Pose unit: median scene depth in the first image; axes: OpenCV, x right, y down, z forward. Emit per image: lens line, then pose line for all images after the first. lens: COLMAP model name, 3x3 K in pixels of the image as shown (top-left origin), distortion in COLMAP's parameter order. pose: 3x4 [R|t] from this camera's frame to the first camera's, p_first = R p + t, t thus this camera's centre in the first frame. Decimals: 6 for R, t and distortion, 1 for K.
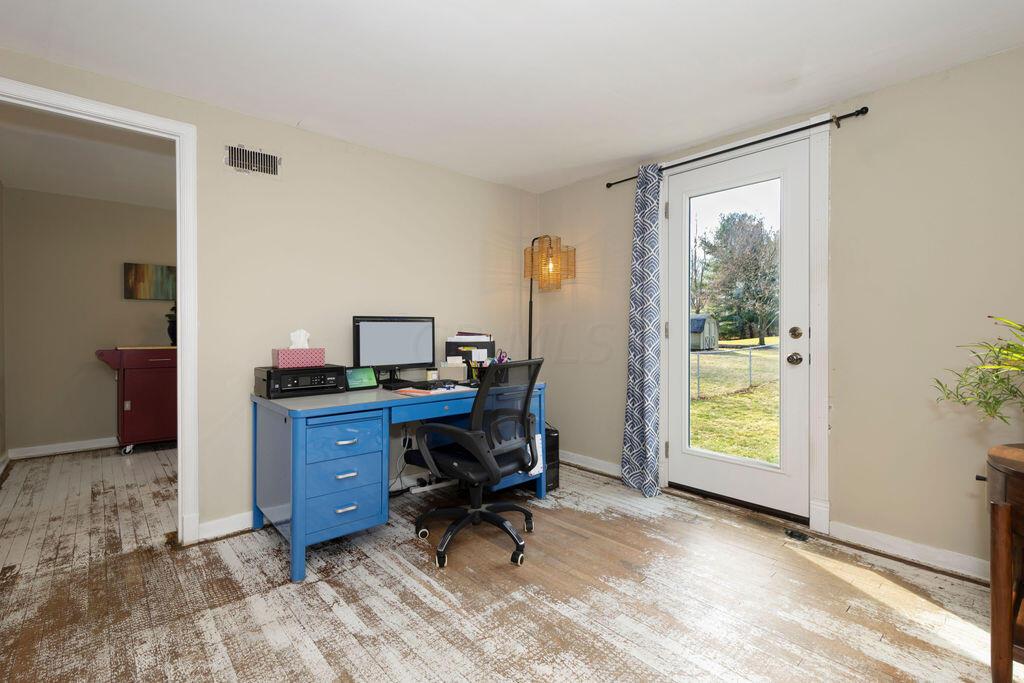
lens RADIAL K [[460.1, 0, 511.1], [0, 460.1, 336.1], [0, 0, 1]] dist [0.002770, 0.000290]
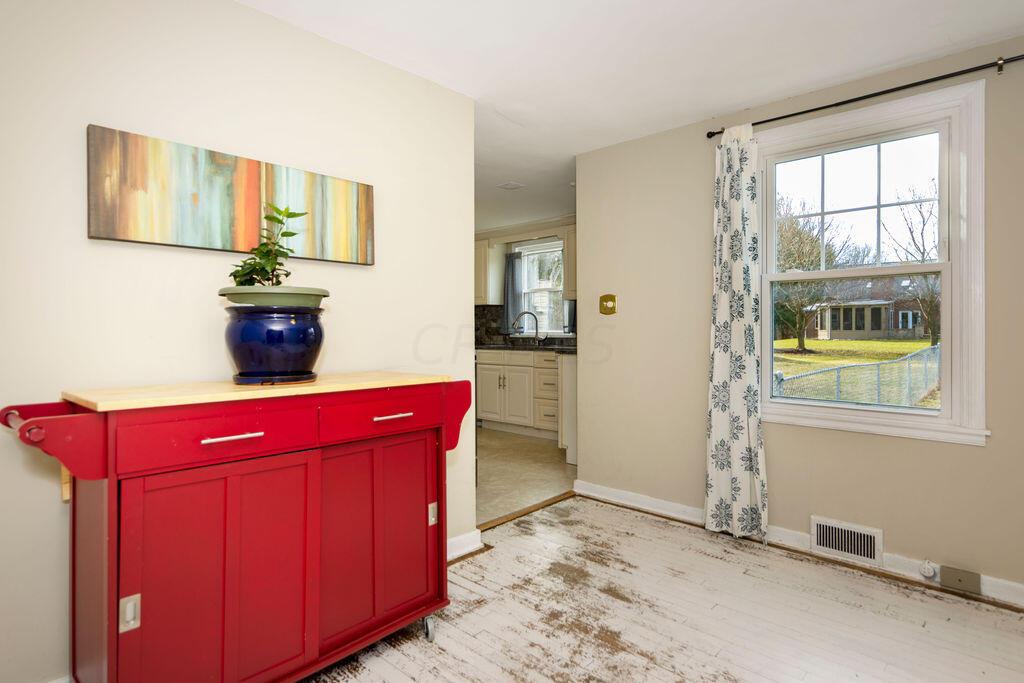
lens RADIAL K [[526.8, 0, 512.7], [0, 526.8, 338.3], [0, 0, 1]] dist [-0.002134, -0.000285]
pose [[0.996392, -0.002990, 0.084820, -0.175878], [0.002885, 0.999995, 0.001360, -0.003170], [-0.084824, -0.001111, 0.996395, 0.186506]]
